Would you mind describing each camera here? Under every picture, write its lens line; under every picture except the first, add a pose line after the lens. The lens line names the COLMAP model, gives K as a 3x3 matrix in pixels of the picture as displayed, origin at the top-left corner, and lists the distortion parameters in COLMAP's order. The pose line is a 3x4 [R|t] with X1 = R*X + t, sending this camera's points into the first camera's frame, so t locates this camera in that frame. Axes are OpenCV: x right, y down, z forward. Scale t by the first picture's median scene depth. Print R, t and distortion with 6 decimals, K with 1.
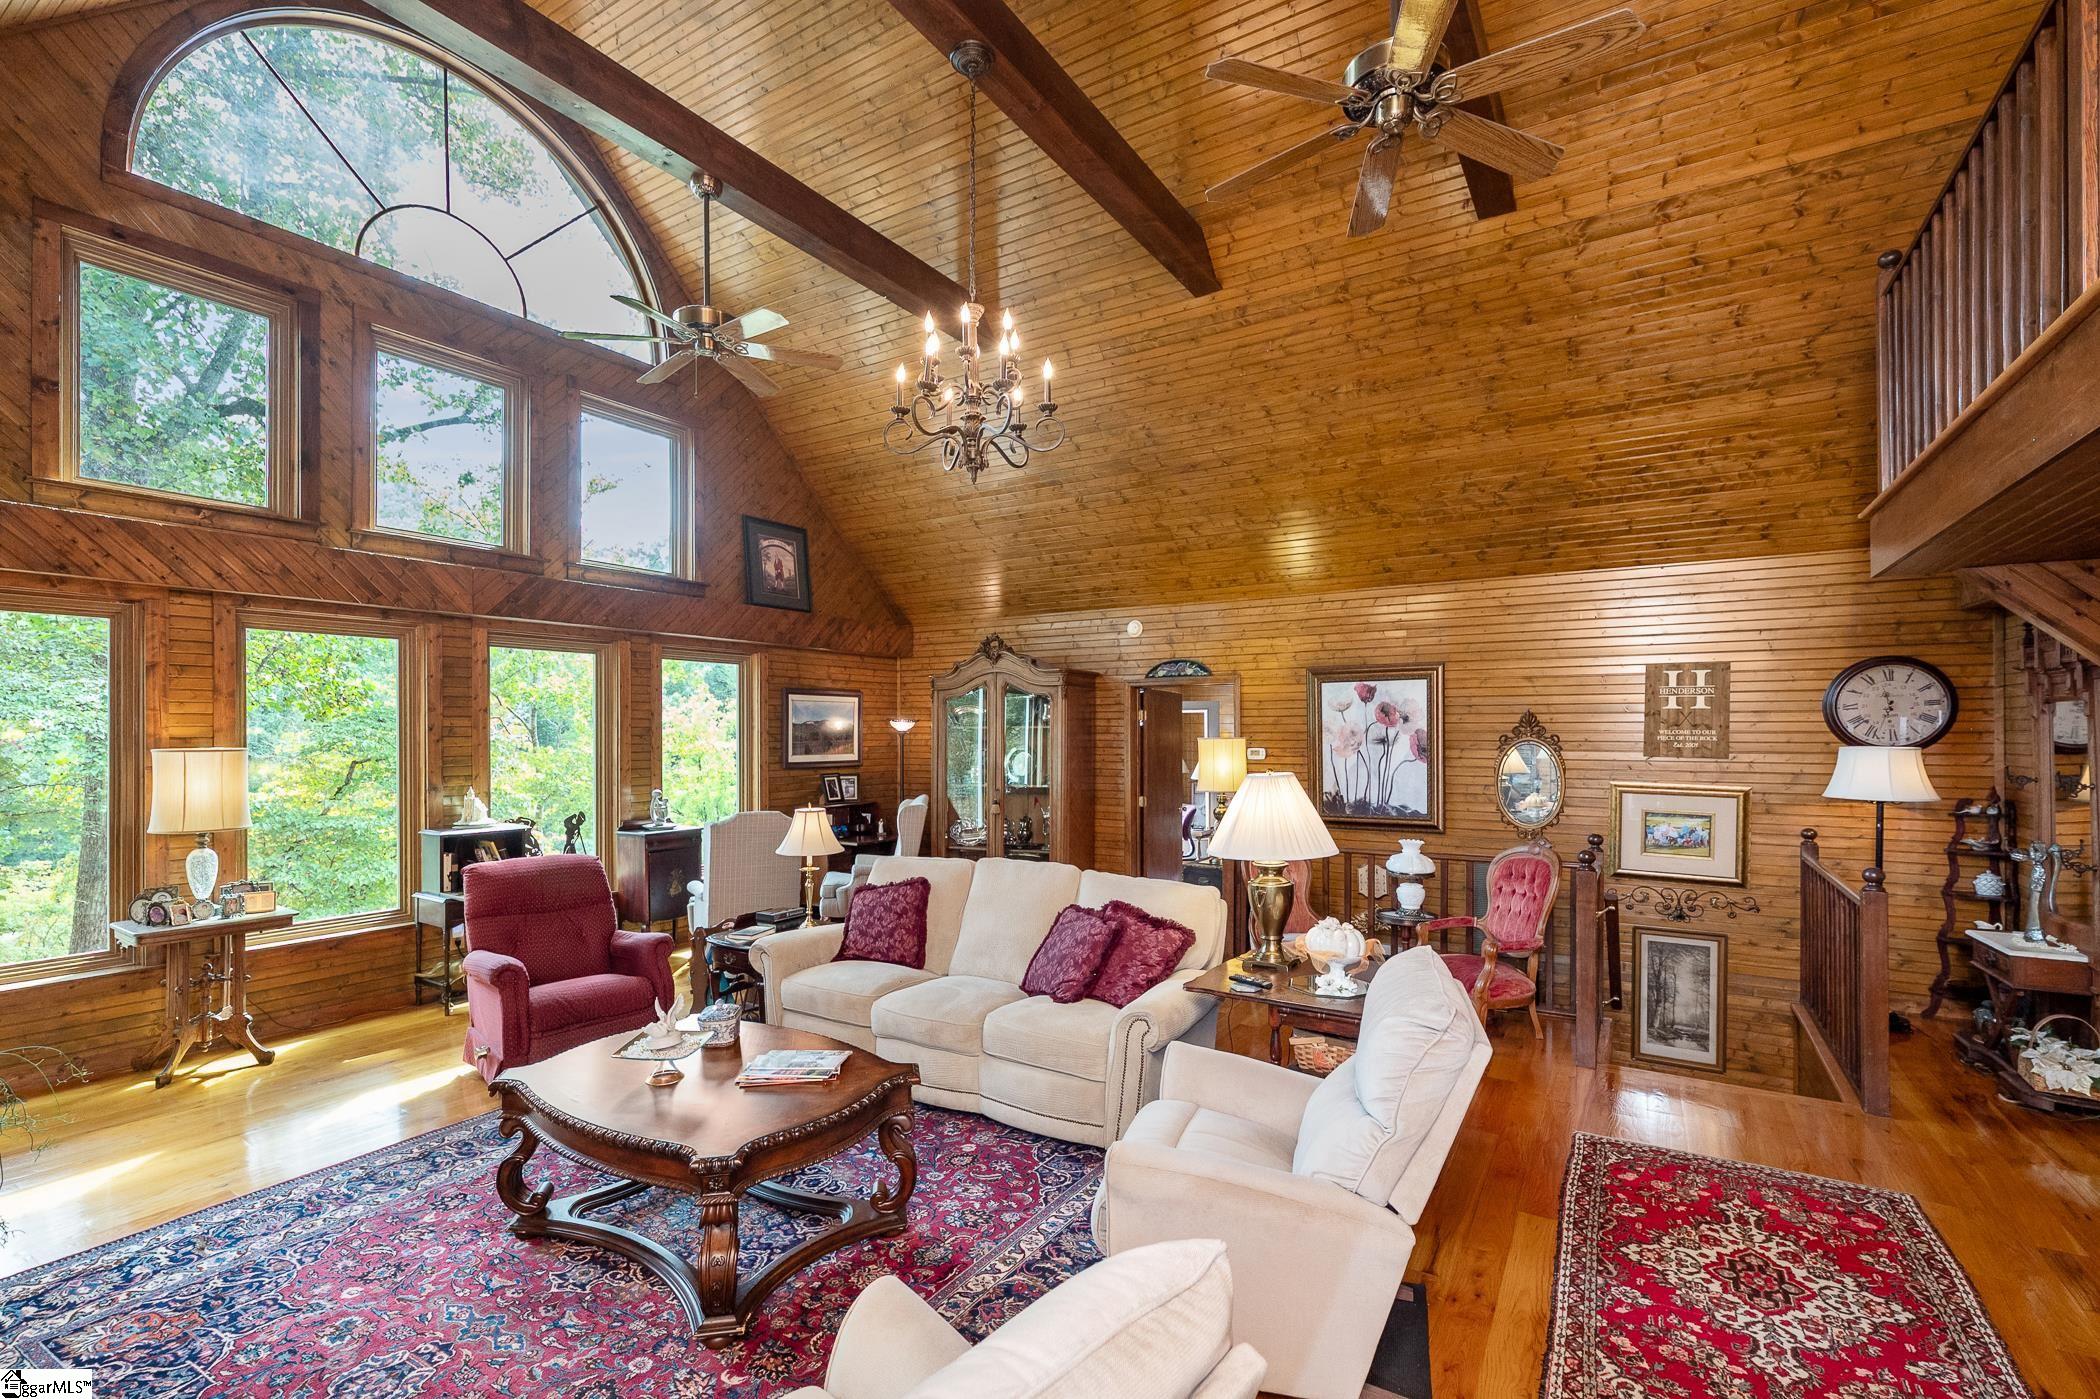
lens RADIAL K [[933.8, 0, 1050.1], [0, 933.8, 717.3], [0, 0, 1]] dist [-0.000205, -0.000030]
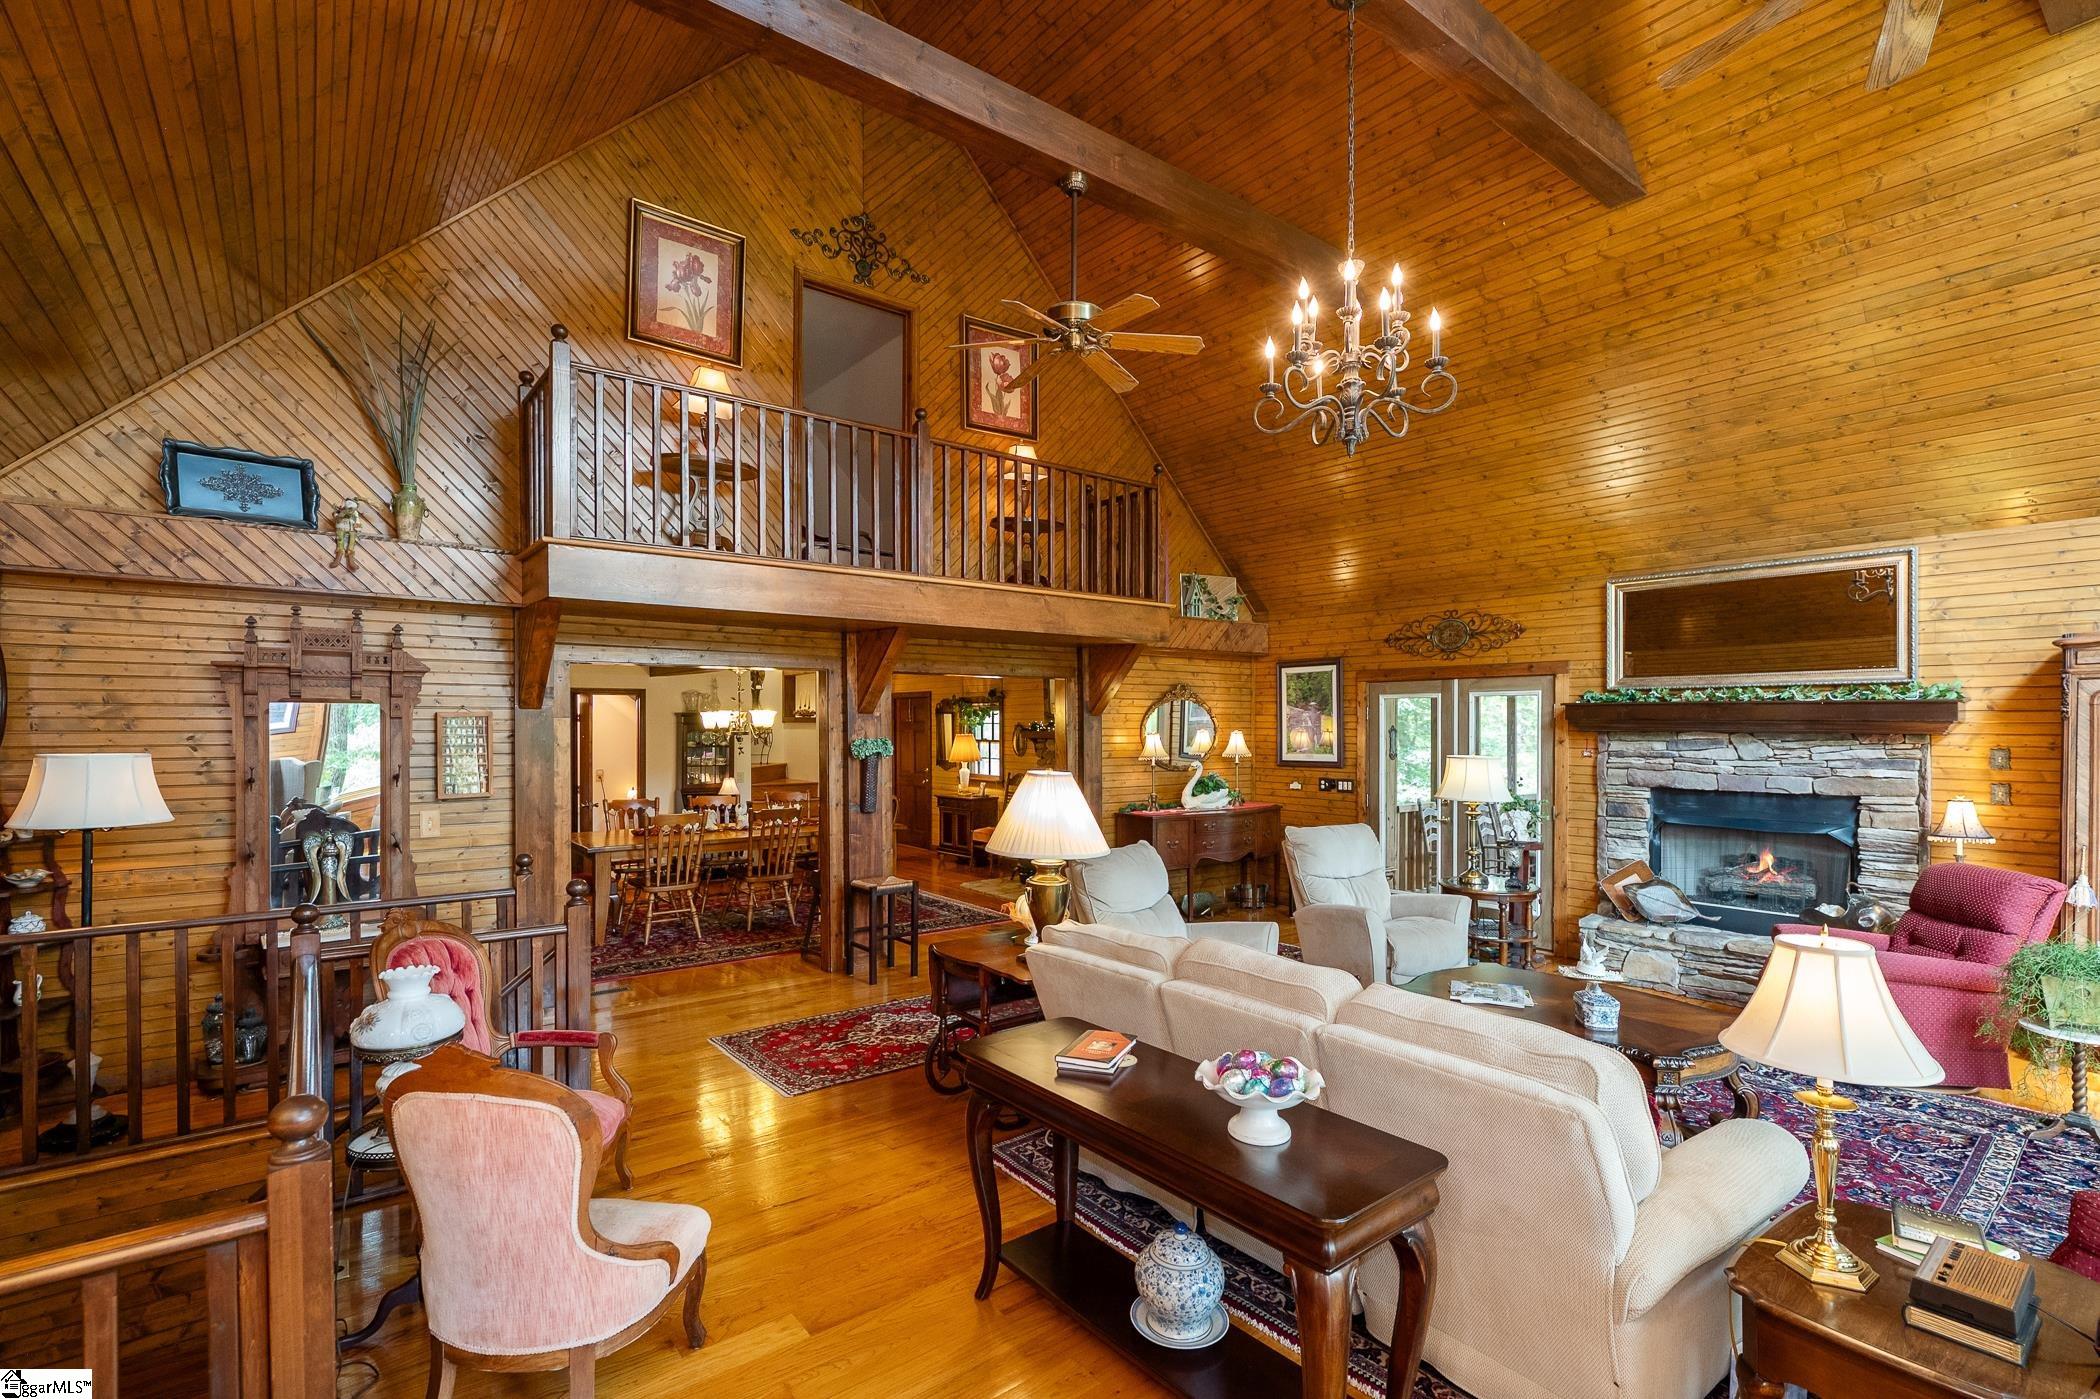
lens RADIAL K [[960.5, 0, 1052.5], [0, 960.5, 720.5], [0, 0, 1]] dist [-0.000075, -0.000019]
pose [[-0.939836, 0.000004, 0.341625, -0.152168], [-0.004741, 0.999904, -0.013055, 0.010352], [-0.341593, -0.013889, -0.939745, 2.430555]]
